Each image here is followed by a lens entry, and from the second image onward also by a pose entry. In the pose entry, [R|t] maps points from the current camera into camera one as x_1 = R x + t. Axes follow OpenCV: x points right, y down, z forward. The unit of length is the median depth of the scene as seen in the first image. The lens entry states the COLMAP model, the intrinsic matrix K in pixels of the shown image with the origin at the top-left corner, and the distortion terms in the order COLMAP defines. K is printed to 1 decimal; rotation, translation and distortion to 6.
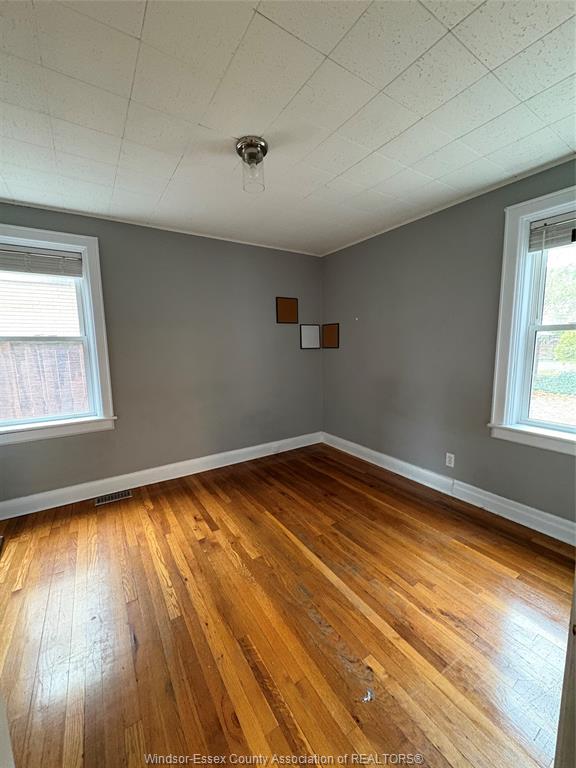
lens RADIAL K [[305.2, 0, 288.0], [0, 305.2, 384.0], [0, 0, 1]] dist [-0.002761, 0.000666]
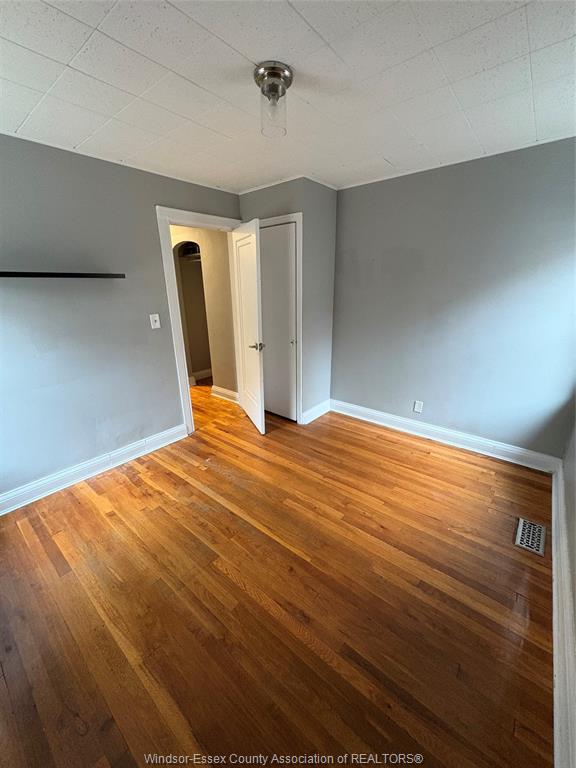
lens RADIAL K [[305.2, 0, 288.0], [0, 305.2, 384.0], [0, 0, 1]] dist [-0.002761, 0.000666]
pose [[-0.951135, 0.127717, -0.281125, 0.135235], [-0.007082, 0.901185, 0.433376, -0.289365], [0.308695, 0.414190, -0.856244, 1.547305]]
